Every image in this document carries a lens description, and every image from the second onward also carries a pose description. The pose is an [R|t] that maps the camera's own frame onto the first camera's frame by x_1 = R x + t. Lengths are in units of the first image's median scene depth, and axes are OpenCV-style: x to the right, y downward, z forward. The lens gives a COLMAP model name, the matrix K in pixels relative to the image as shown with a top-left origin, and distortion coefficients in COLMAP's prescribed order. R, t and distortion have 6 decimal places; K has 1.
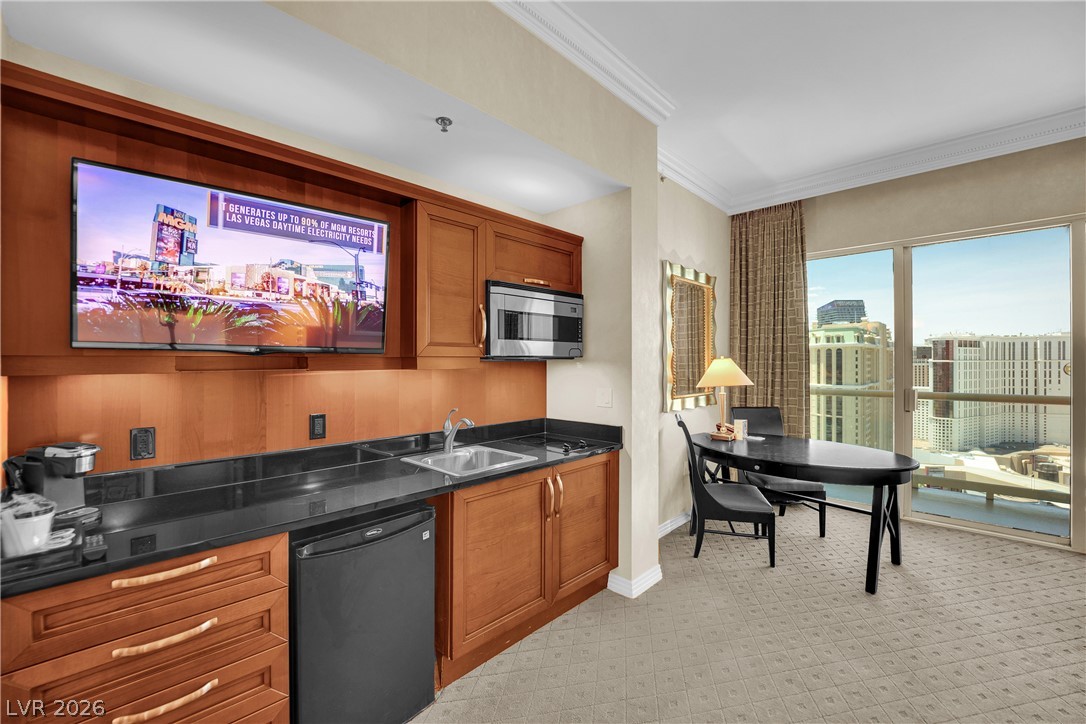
lens RADIAL K [[446.0, 0, 541.5], [0, 446.0, 363.8], [0, 0, 1]] dist [-0.017539, 0.000070]
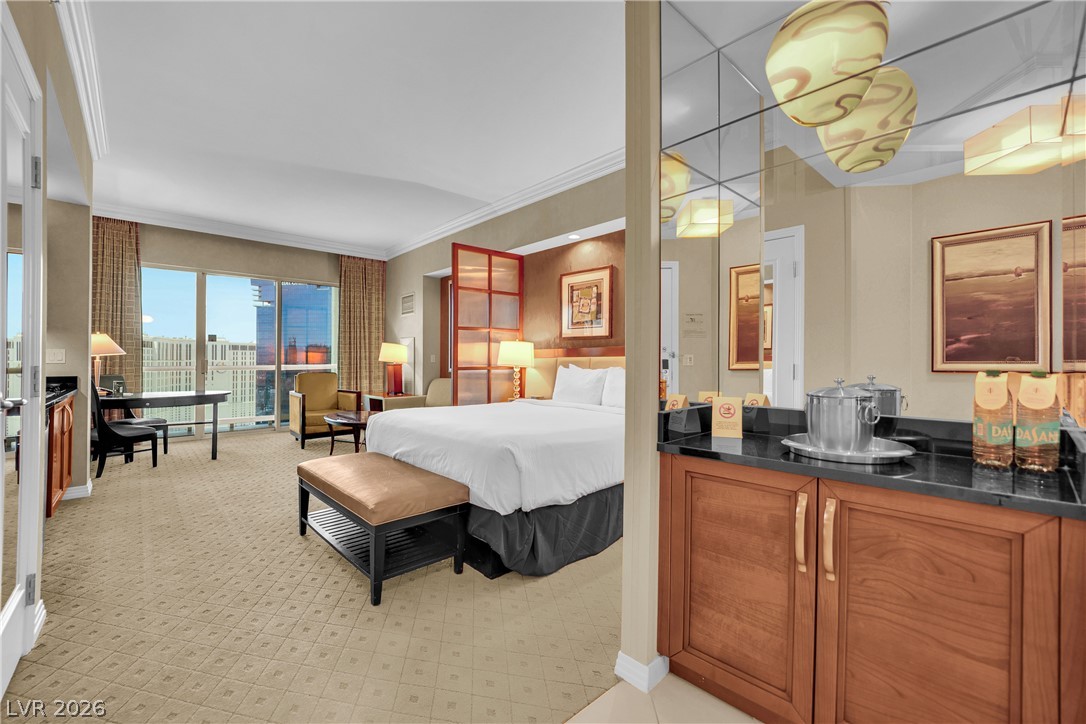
lens RADIAL K [[446.0, 0, 534.6], [0, 446.0, 366.6], [0, 0, 1]] dist [-0.017539, 0.000070]
pose [[0.067770, -0.005664, 0.997685, -1.046278], [-0.001966, 0.999981, 0.005810, 0.098650], [-0.997699, -0.002355, 0.067757, -0.478402]]
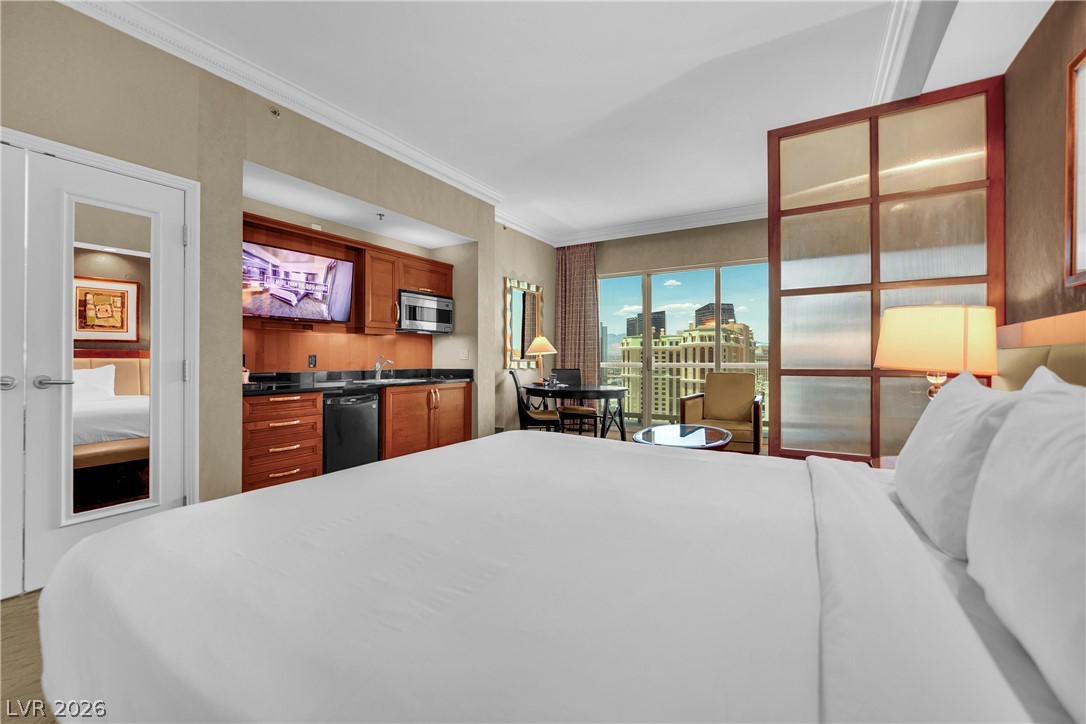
lens RADIAL K [[446.0, 0, 535.5], [0, 446.0, 368.6], [0, 0, 1]] dist [-0.017539, 0.000070]
pose [[0.975420, 0.000674, 0.220353, 0.022278], [-0.005685, 0.999739, 0.022106, 0.090635], [-0.220280, -0.022815, 0.975170, -0.834097]]
